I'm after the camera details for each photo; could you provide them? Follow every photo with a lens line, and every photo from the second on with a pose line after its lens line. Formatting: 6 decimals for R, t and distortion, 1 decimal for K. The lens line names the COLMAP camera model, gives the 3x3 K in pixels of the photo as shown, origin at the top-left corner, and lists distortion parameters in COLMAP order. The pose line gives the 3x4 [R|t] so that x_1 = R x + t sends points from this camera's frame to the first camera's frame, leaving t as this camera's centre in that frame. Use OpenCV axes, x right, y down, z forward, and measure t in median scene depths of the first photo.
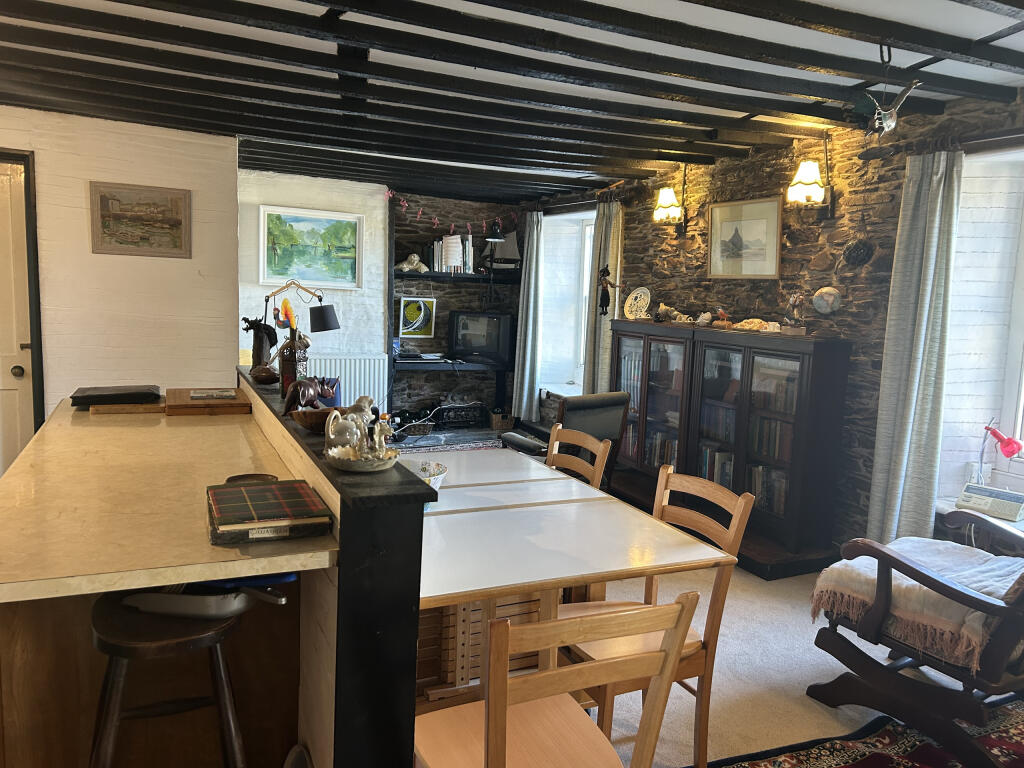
lens RADIAL K [[774.5, 0, 517.8], [0, 774.5, 389.0], [0, 0, 1]] dist [0.057530, -0.031305]
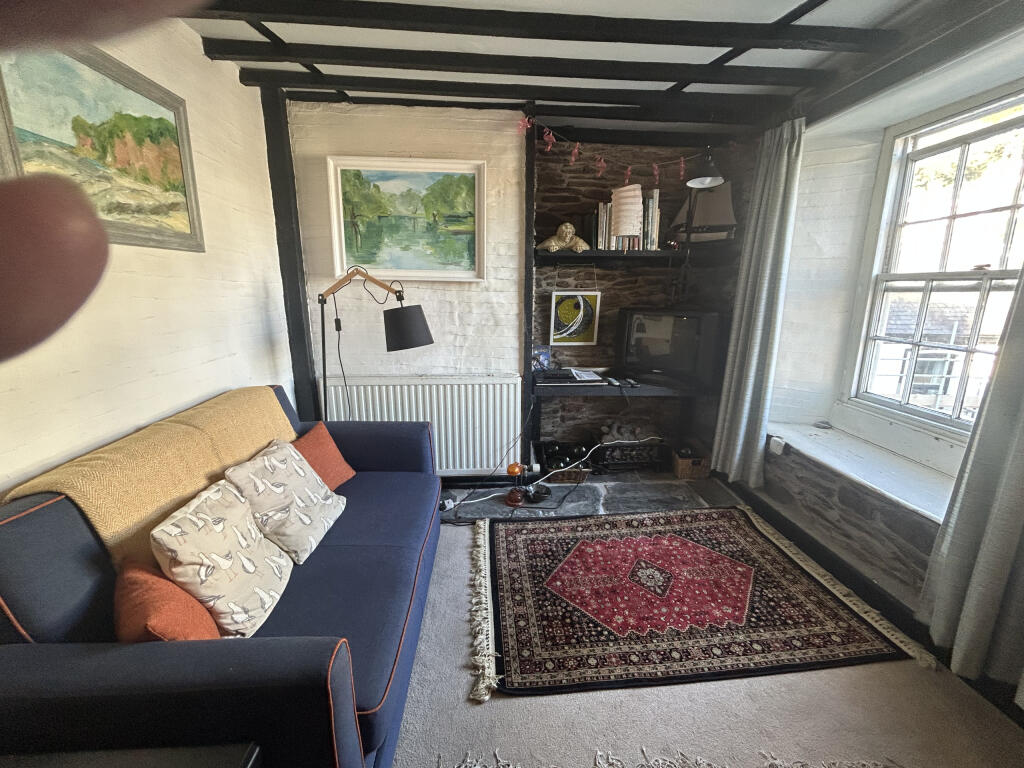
lens RADIAL K [[409.5, 0, 503.4], [0, 409.5, 386.2], [0, 0, 1]] dist [-0.000841, 0.000995]
pose [[0.930740, 0.045224, -0.362875, -0.049808], [-0.010835, 0.995298, 0.096251, -0.067318], [0.365522, -0.085653, 0.926853, 0.633351]]
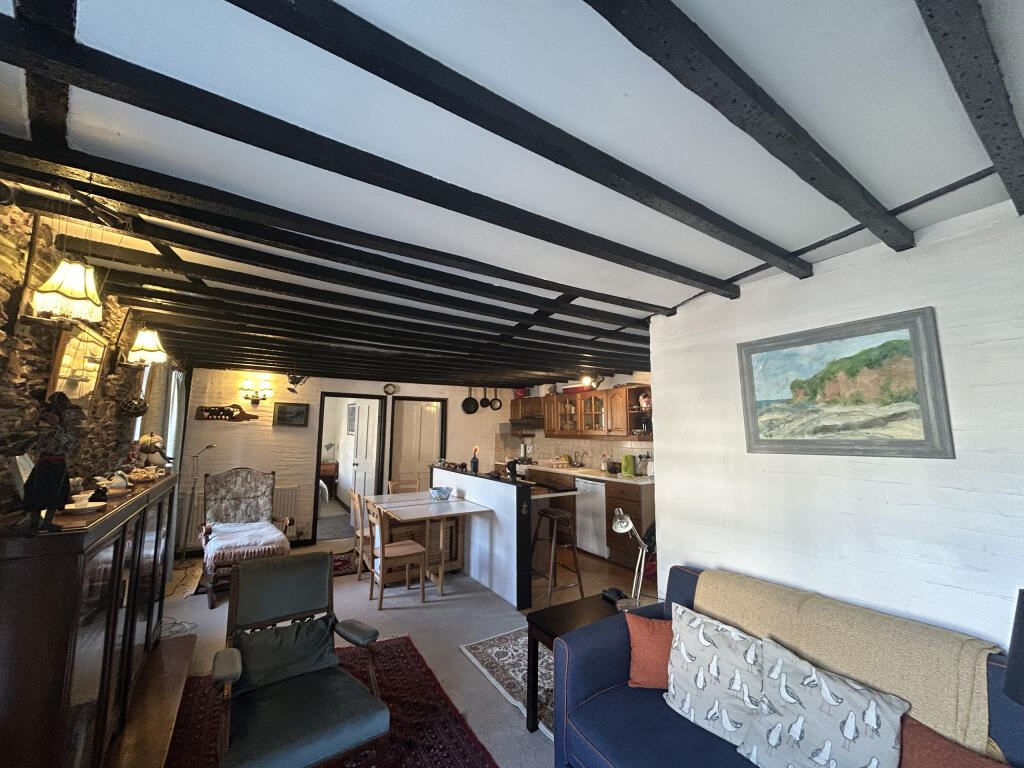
lens RADIAL K [[409.5, 0, 505.1], [0, 409.5, 382.4], [0, 0, 1]] dist [-0.000841, 0.000995]
pose [[-0.989308, -0.059187, -0.133288, -0.051255], [-0.060982, 0.998094, 0.009422, -0.135535], [0.132476, 0.017449, -0.991033, 0.923475]]
